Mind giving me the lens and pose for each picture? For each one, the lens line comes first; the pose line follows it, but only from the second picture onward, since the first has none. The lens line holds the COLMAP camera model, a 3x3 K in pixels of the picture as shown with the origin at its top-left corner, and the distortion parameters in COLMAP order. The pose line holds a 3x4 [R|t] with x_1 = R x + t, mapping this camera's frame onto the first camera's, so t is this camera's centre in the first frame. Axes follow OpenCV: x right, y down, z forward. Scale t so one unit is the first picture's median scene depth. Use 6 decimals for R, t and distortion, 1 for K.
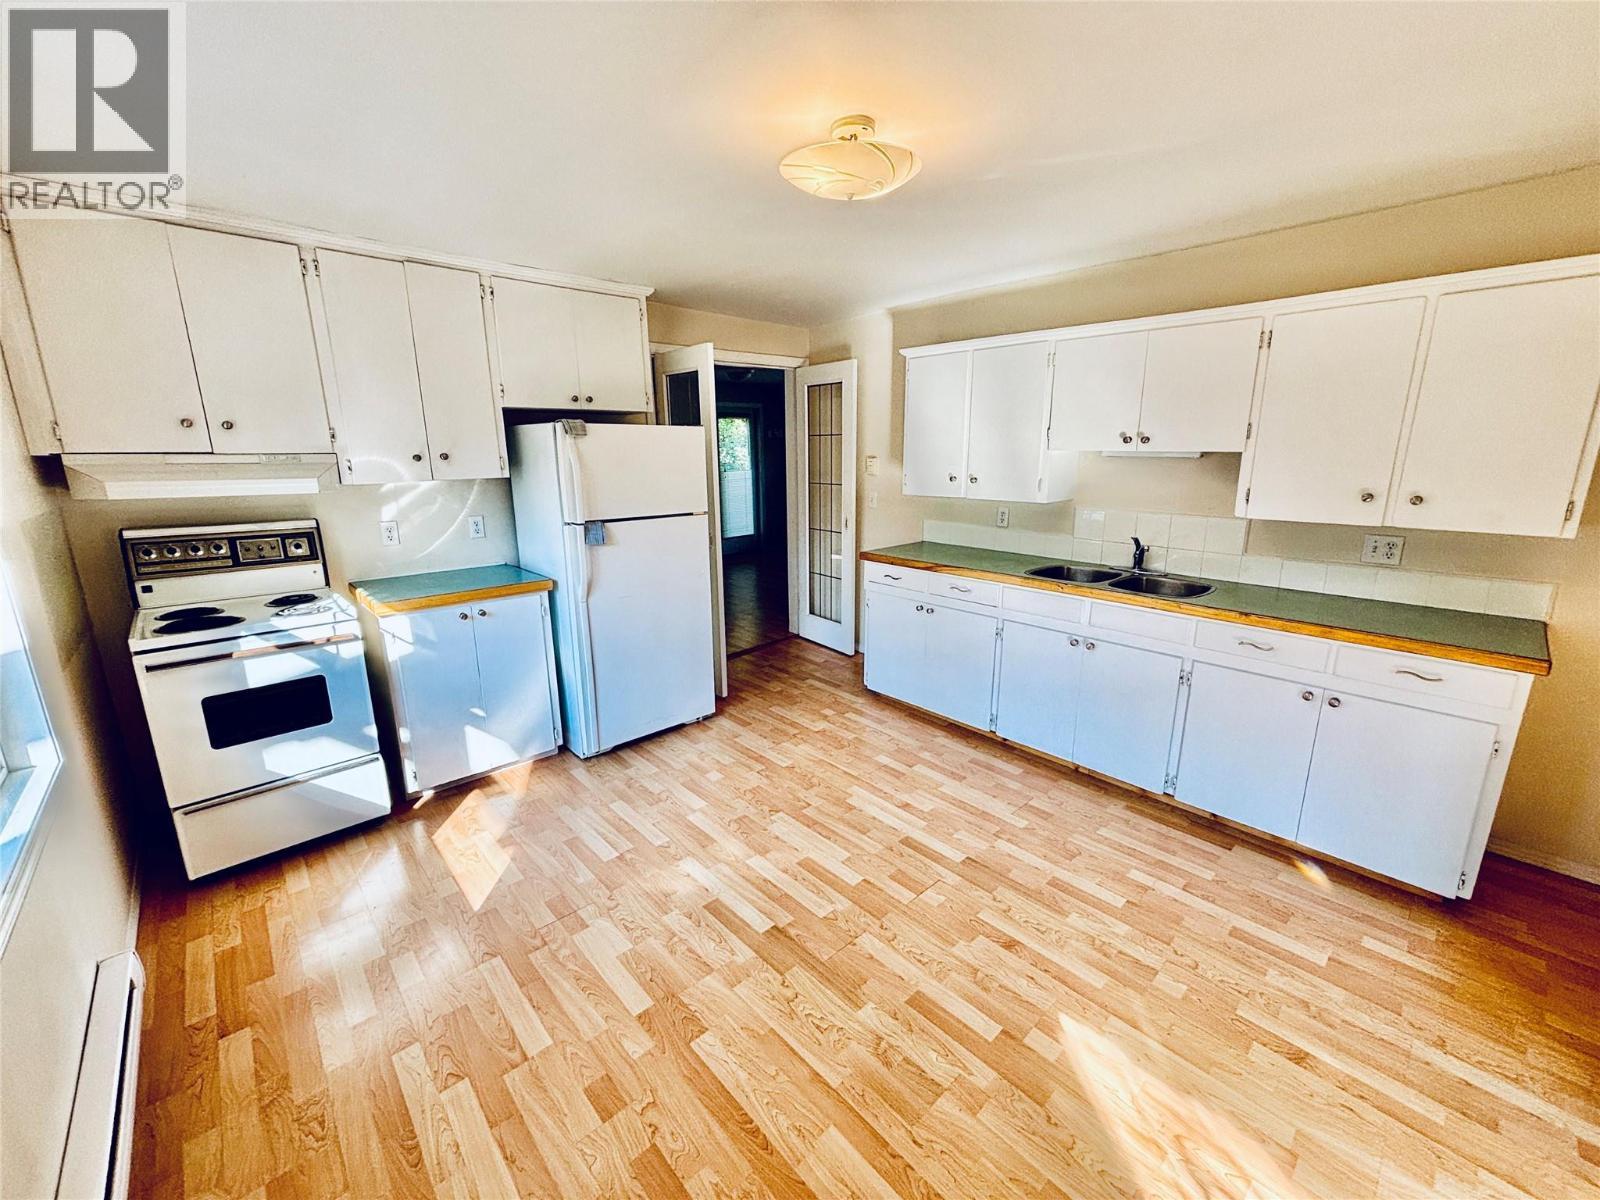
lens RADIAL K [[643.6, 0, 803.5], [0, 643.6, 602.4], [0, 0, 1]] dist [0.003353, -0.000502]
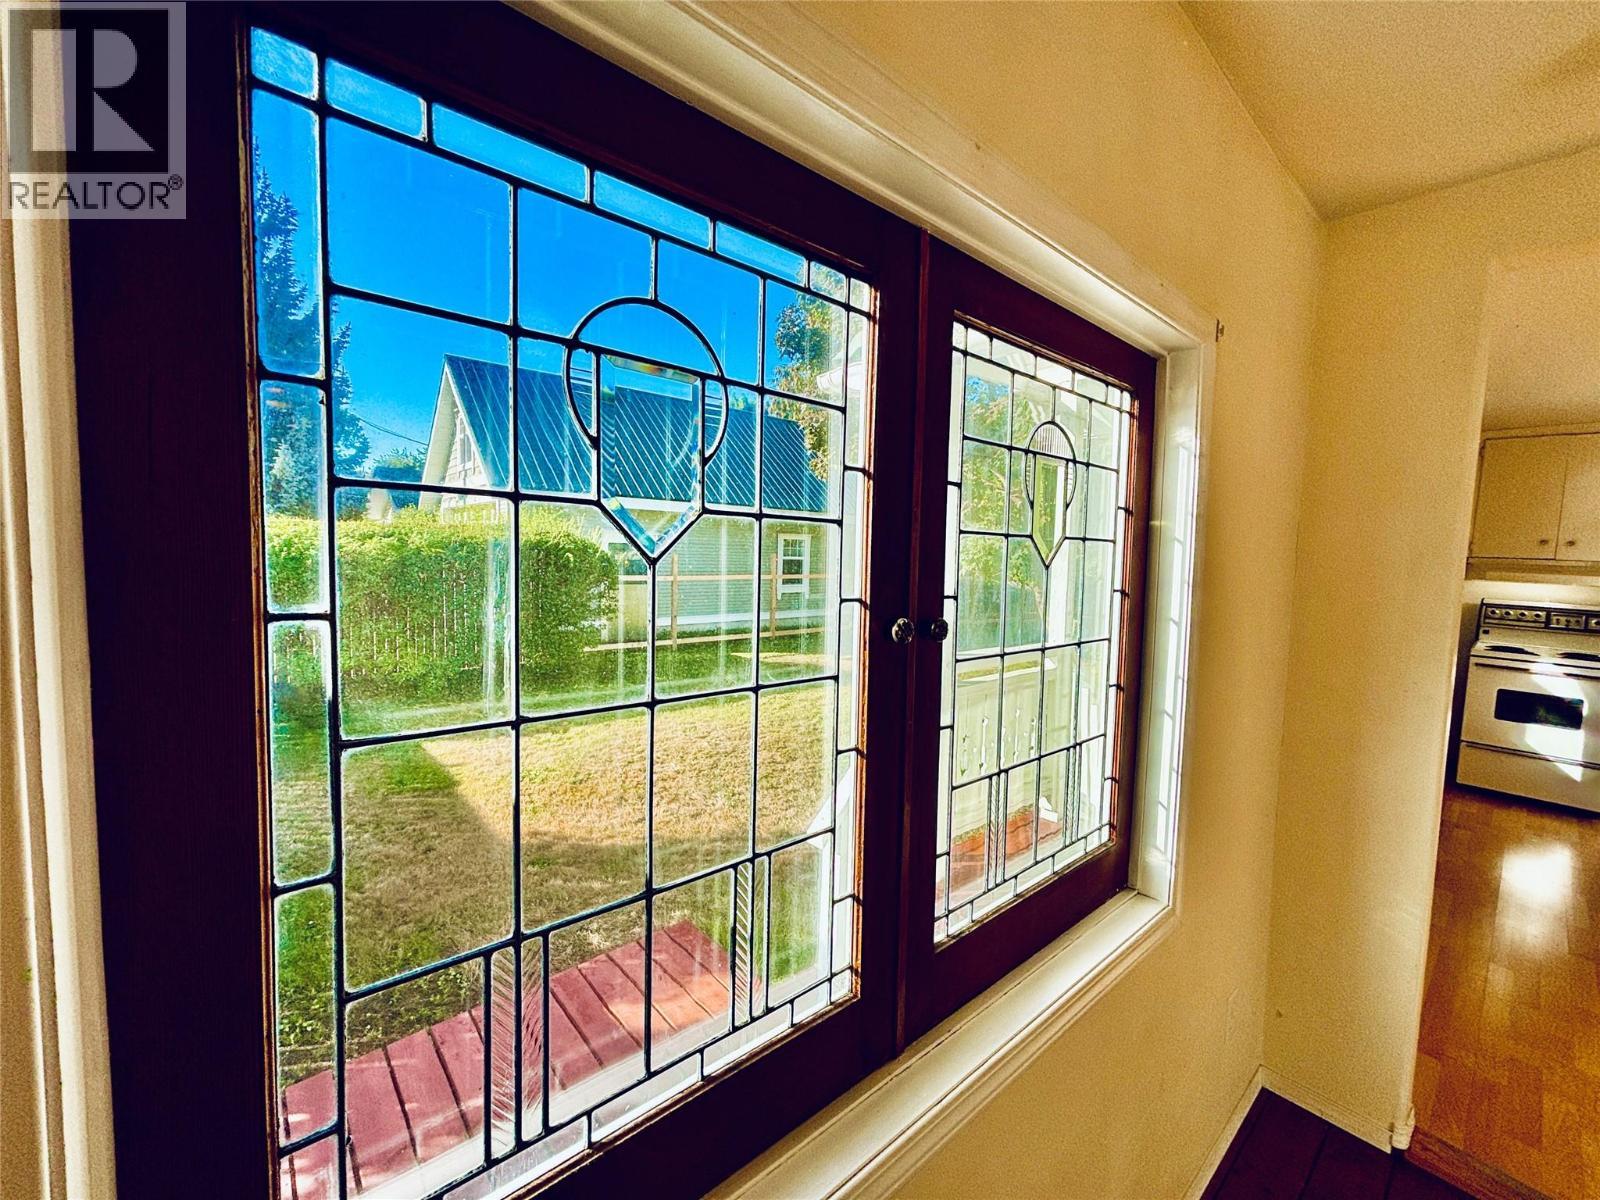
lens RADIAL K [[643.6, 0, 798.9], [0, 643.6, 584.8], [0, 0, 1]] dist [0.003353, -0.000502]
pose [[-0.041094, 0.078256, -0.996086, 0.731991], [-0.250871, 0.964184, 0.086100, 0.156956], [0.967148, 0.253428, -0.019990, -0.737506]]
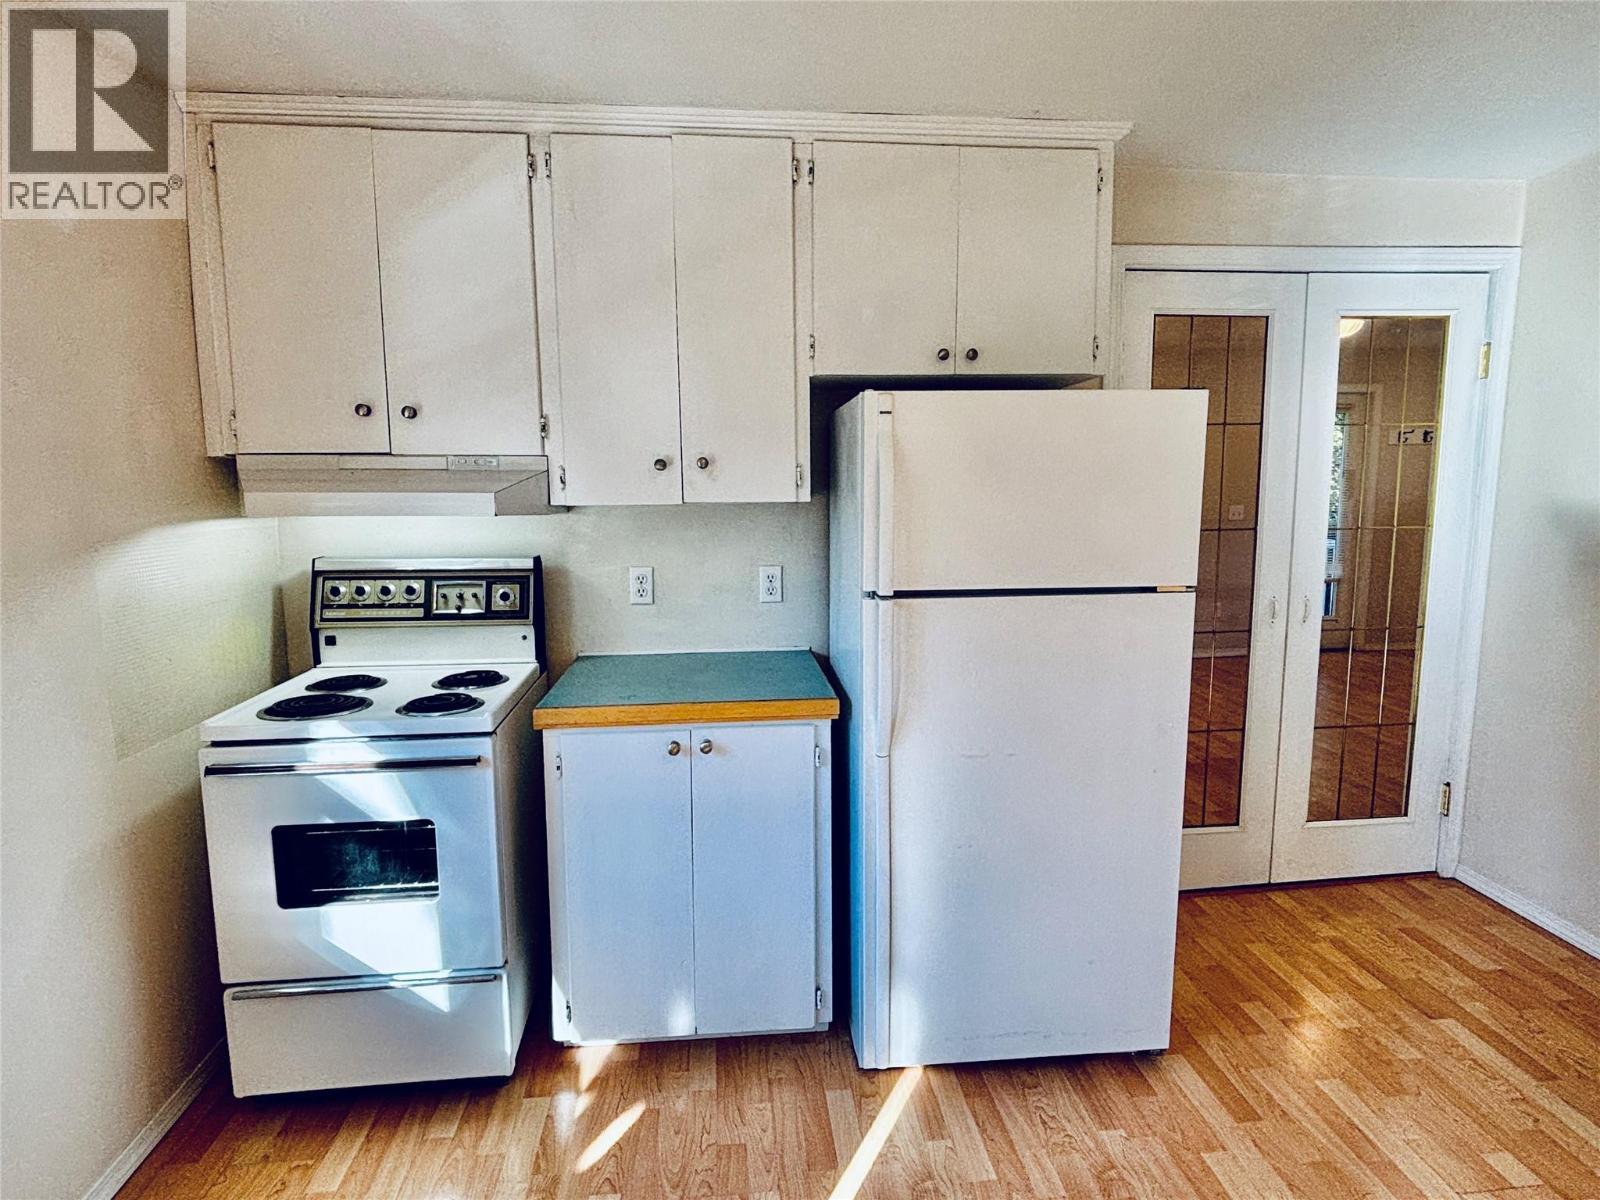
lens RADIAL K [[873.1, 0, 794.6], [0, 873.1, 597.3], [0, 0, 1]] dist [0.002492, -0.001256]
pose [[0.797712, 0.081345, -0.597527, -0.016611], [-0.140315, 0.988702, -0.052726, -0.080986], [0.586487, 0.125902, 0.800113, 0.462160]]
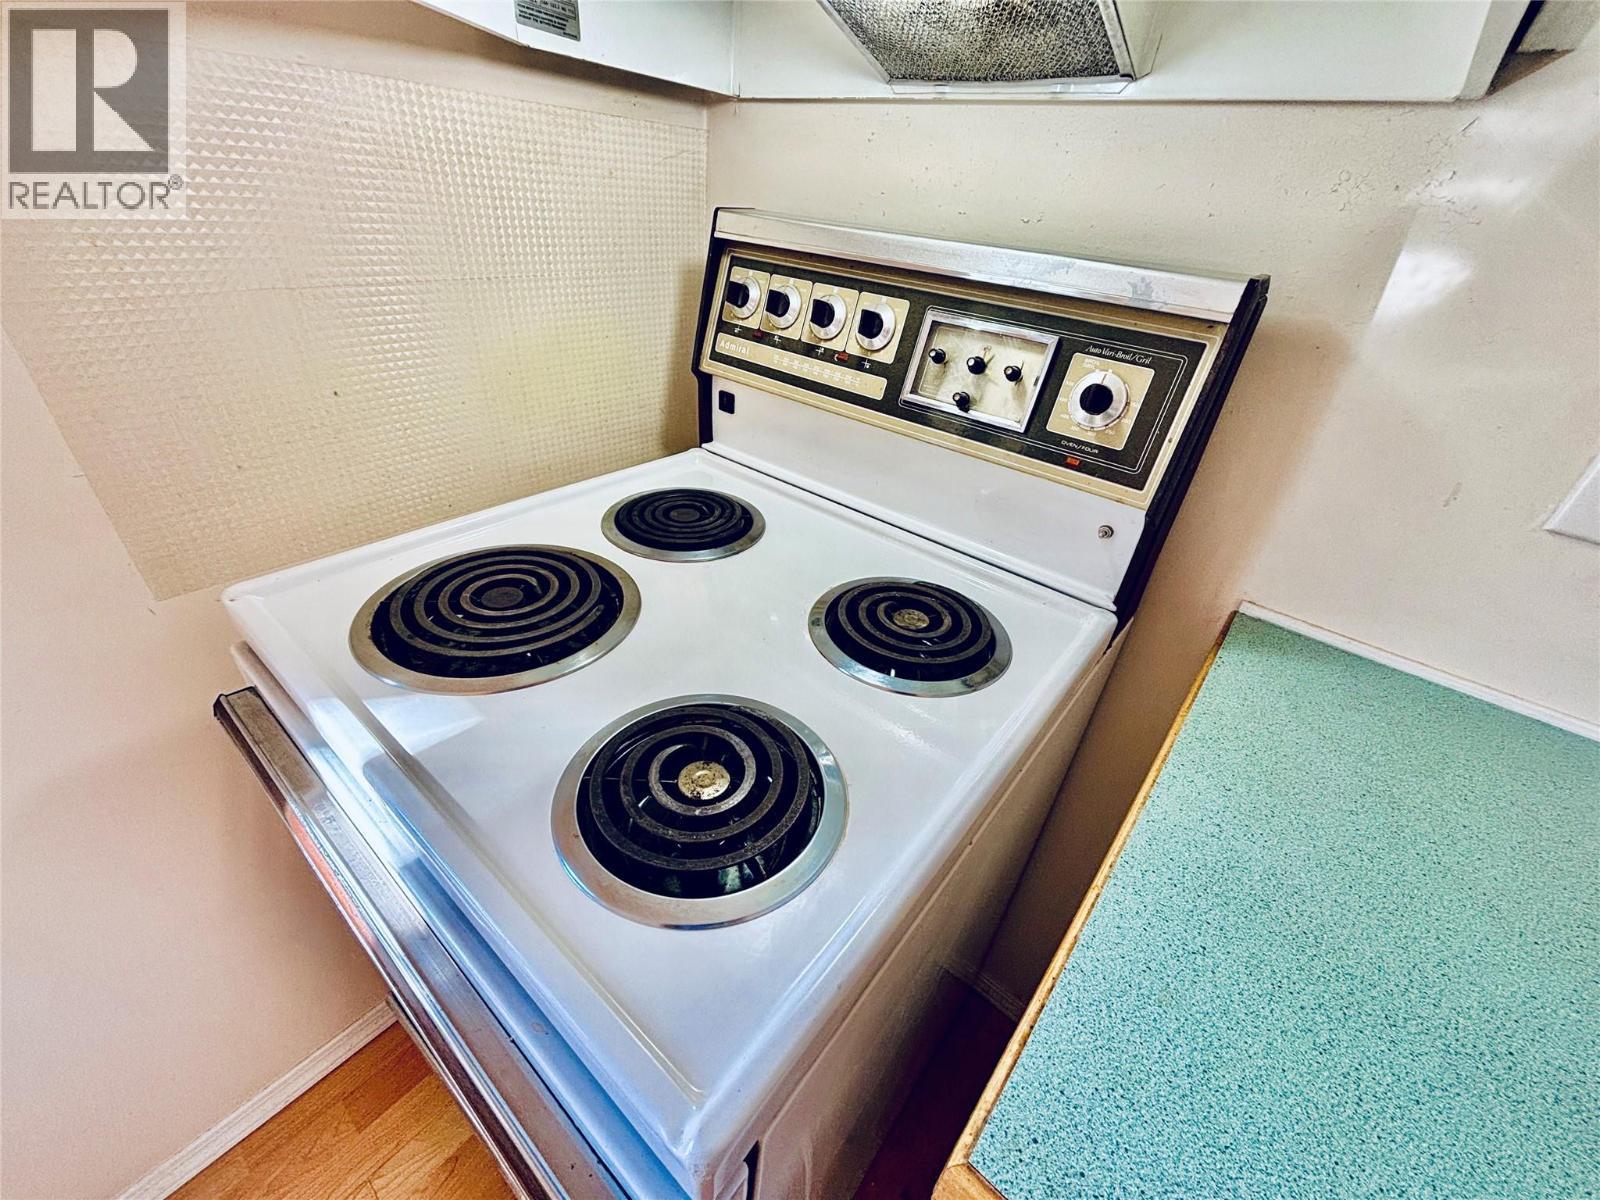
lens RADIAL K [[643.6, 0, 813.9], [0, 643.6, 607.6], [0, 0, 1]] dist [0.003353, -0.000502]
pose [[0.144254, 0.557484, -0.817559, -0.586463], [-0.302532, 0.811487, 0.499963, -0.109430], [0.942160, 0.175216, 0.285717, 0.865385]]
